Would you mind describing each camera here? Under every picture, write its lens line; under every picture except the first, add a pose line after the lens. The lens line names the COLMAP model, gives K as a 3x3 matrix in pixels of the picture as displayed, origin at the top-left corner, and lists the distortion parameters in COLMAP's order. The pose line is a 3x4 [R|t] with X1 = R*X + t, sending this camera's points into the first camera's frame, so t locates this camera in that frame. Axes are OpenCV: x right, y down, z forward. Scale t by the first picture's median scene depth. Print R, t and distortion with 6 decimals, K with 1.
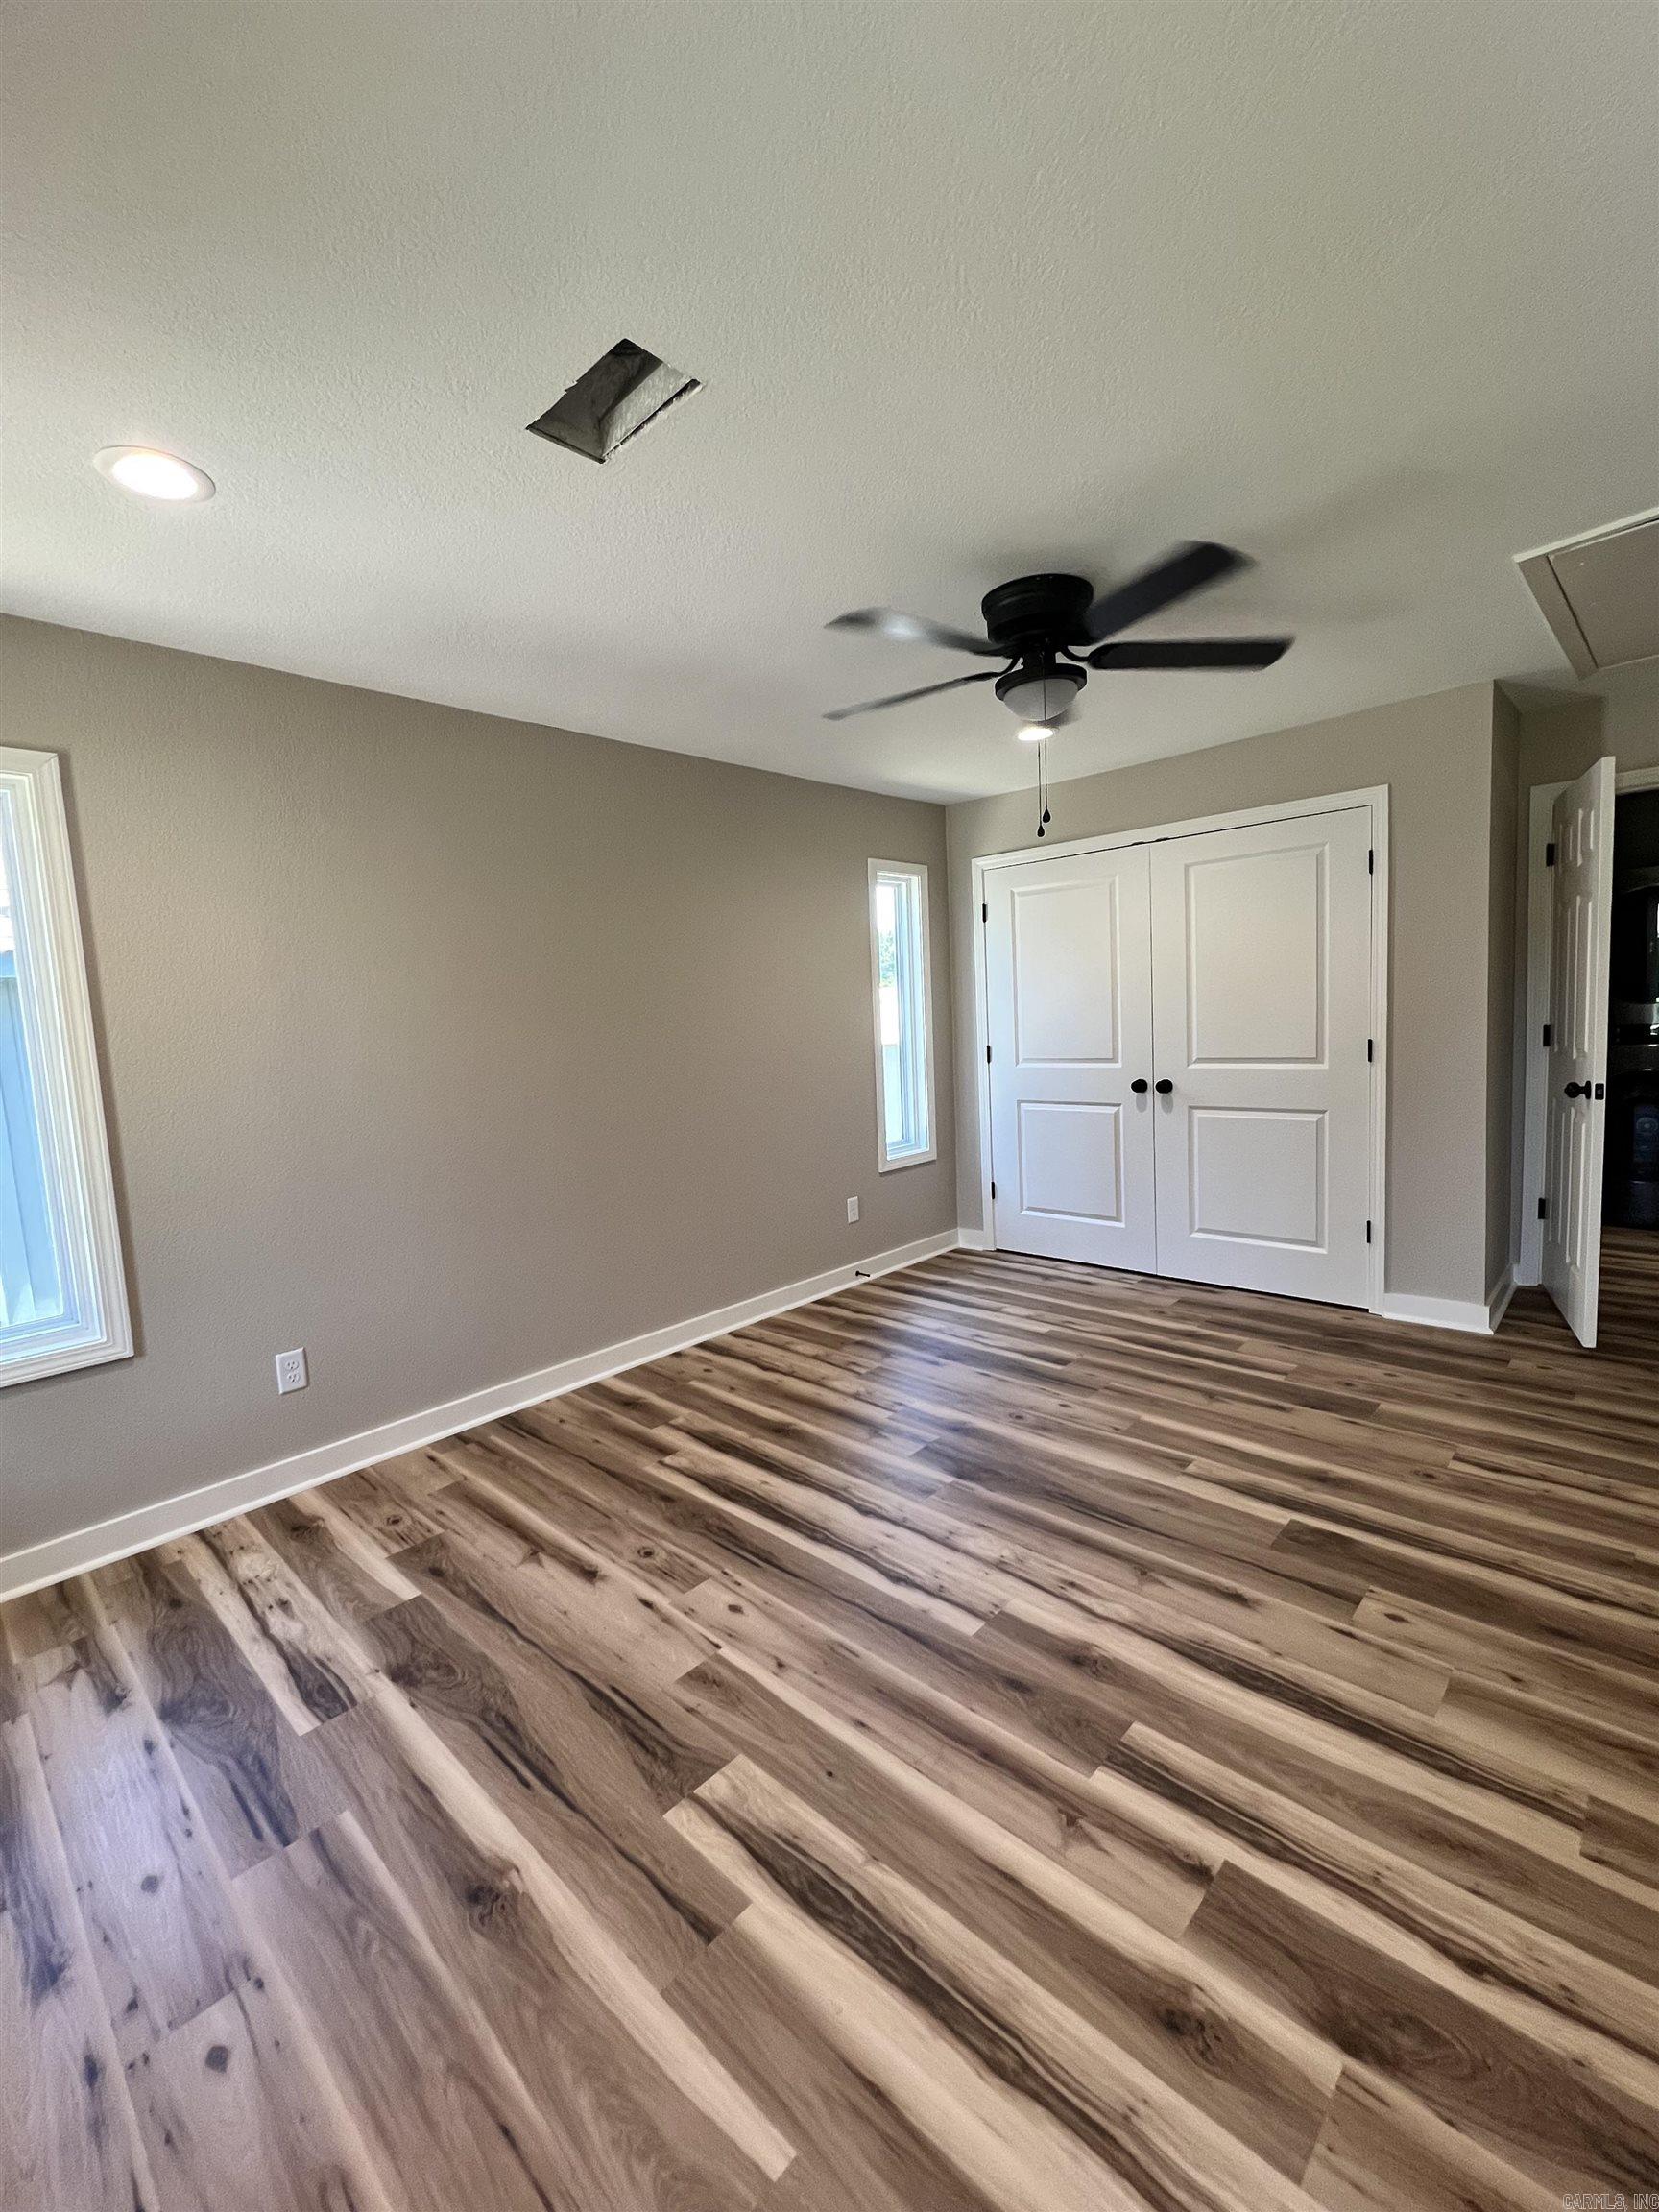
lens RADIAL K [[929.4, 0, 829.5], [0, 929.4, 1106.0], [0, 0, 1]] dist [0.001322, 0.000356]
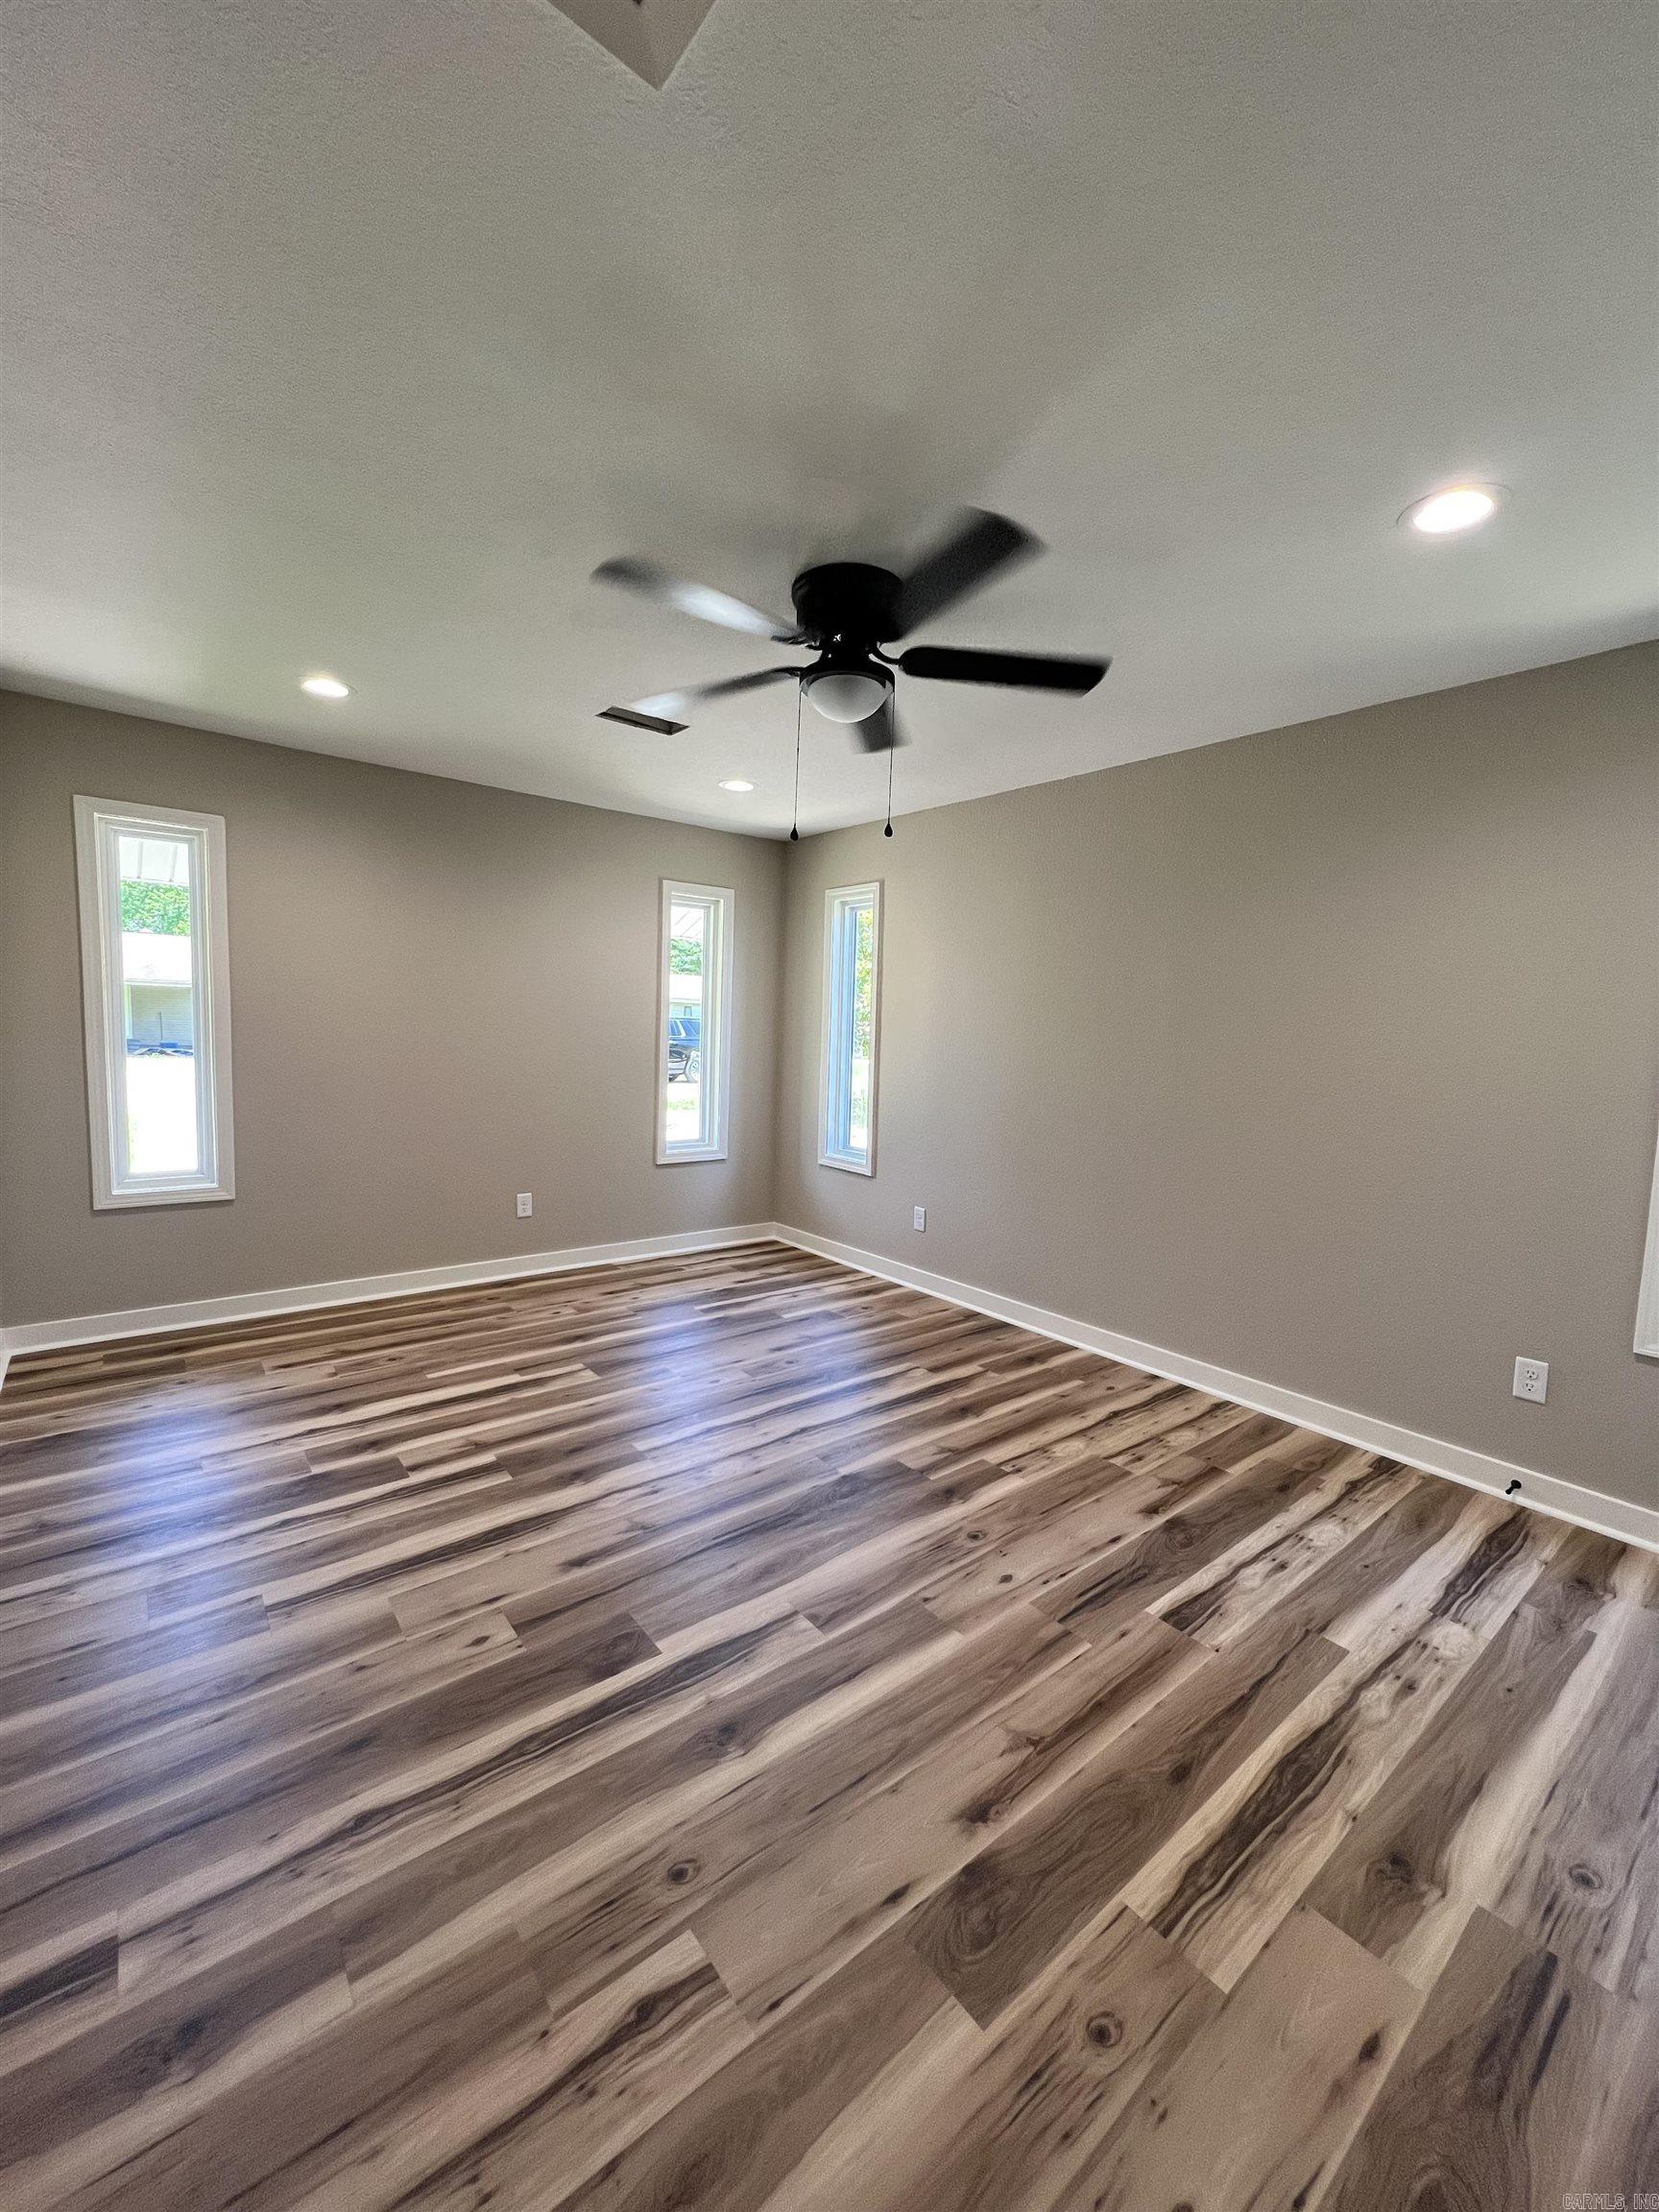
lens RADIAL K [[883.7, 0, 831.3], [0, 883.7, 1102.0], [0, 0, 1]] dist [-0.002420, 0.000965]
pose [[-0.130467, 0.130601, -0.982813, 1.004269], [-0.126123, 0.981046, 0.147109, -0.142693], [0.983398, 0.143148, -0.111522, 0.990472]]
